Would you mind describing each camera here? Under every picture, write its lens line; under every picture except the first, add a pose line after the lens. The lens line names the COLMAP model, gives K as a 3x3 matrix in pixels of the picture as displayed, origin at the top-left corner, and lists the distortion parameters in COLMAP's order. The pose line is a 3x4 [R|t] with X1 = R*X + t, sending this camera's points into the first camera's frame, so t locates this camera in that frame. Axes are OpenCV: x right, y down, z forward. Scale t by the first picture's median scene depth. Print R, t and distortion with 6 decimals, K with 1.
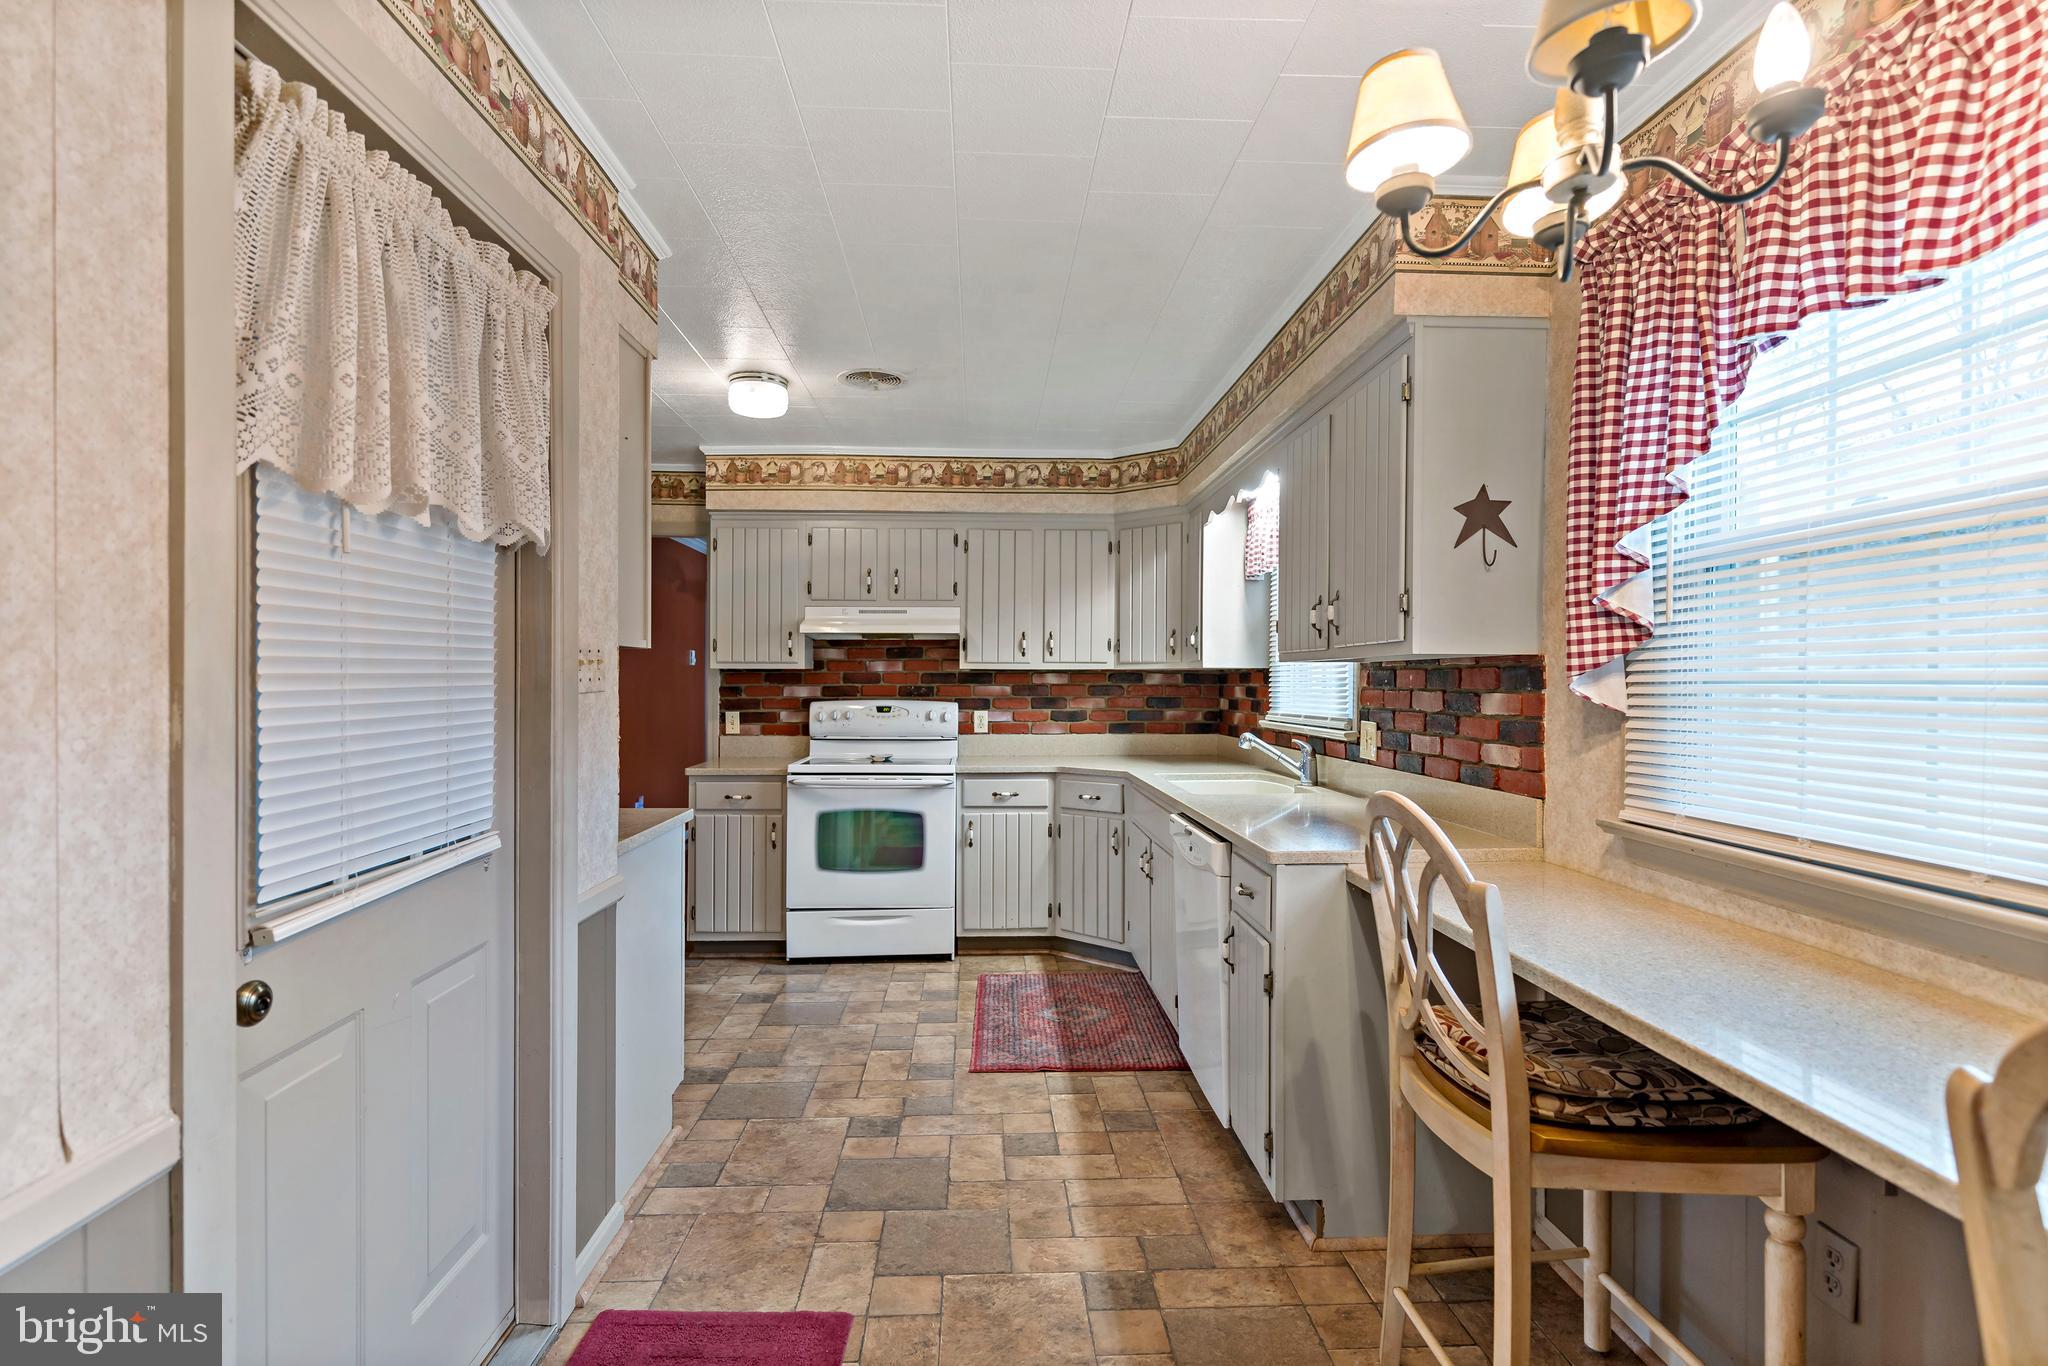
lens RADIAL K [[982.7, 0, 1024.9], [0, 982.7, 556.4], [0, 0, 1]] dist [0.000311, 0.000668]
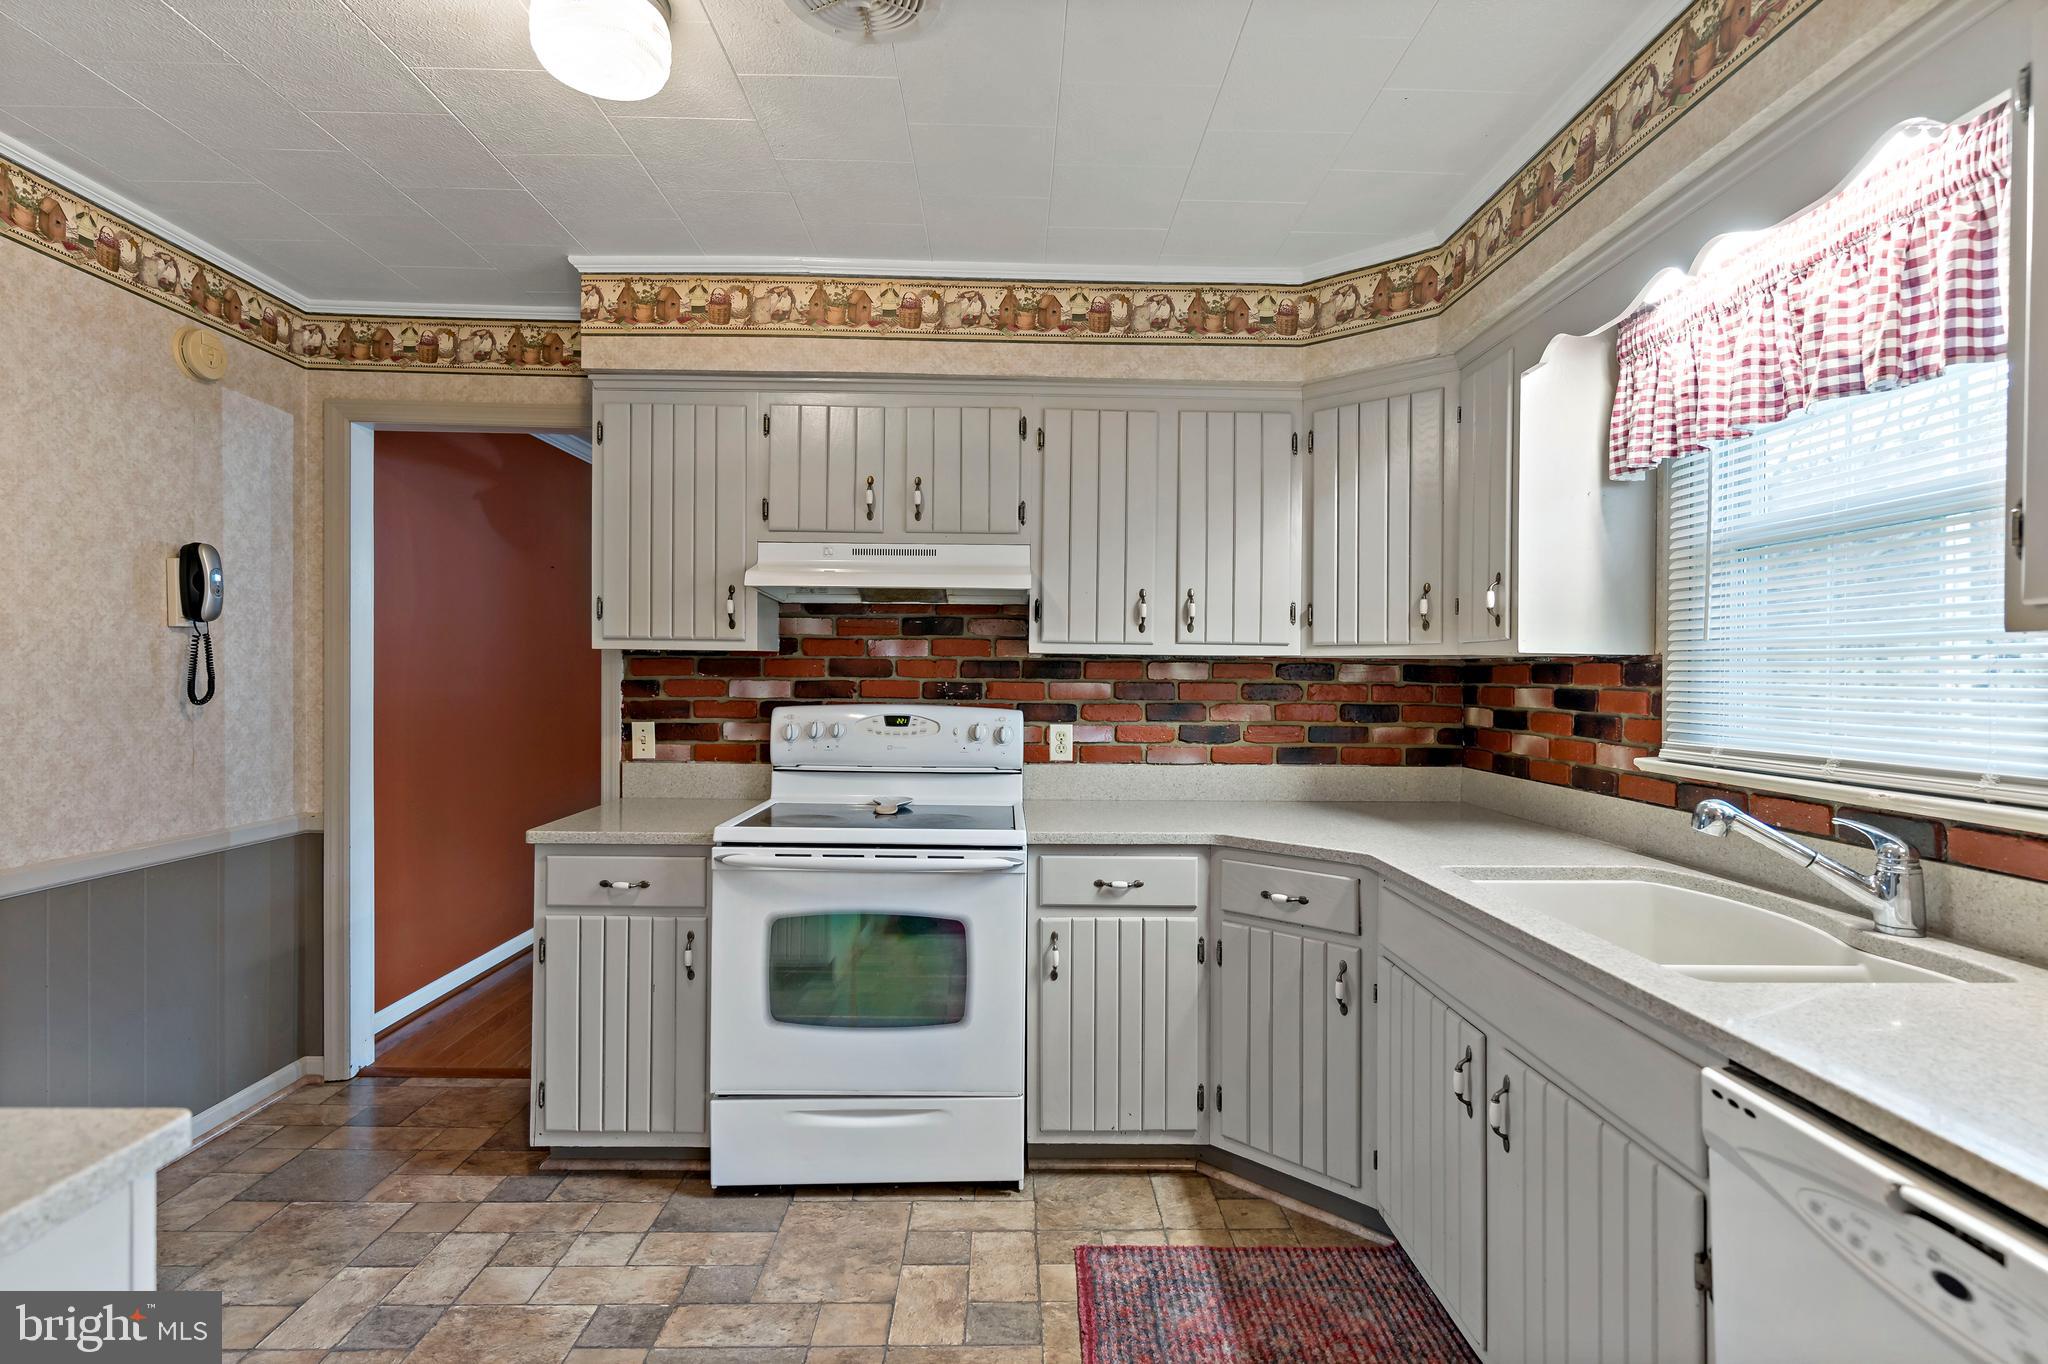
lens RADIAL K [[982.7, 0, 1043.5], [0, 982.7, 634.0], [0, 0, 1]] dist [0.000311, 0.000668]
pose [[0.999840, 0.009576, -0.015105, -0.053493], [-0.008256, 0.996334, 0.085145, 0.059177], [0.015865, -0.085007, 0.996254, 0.468092]]
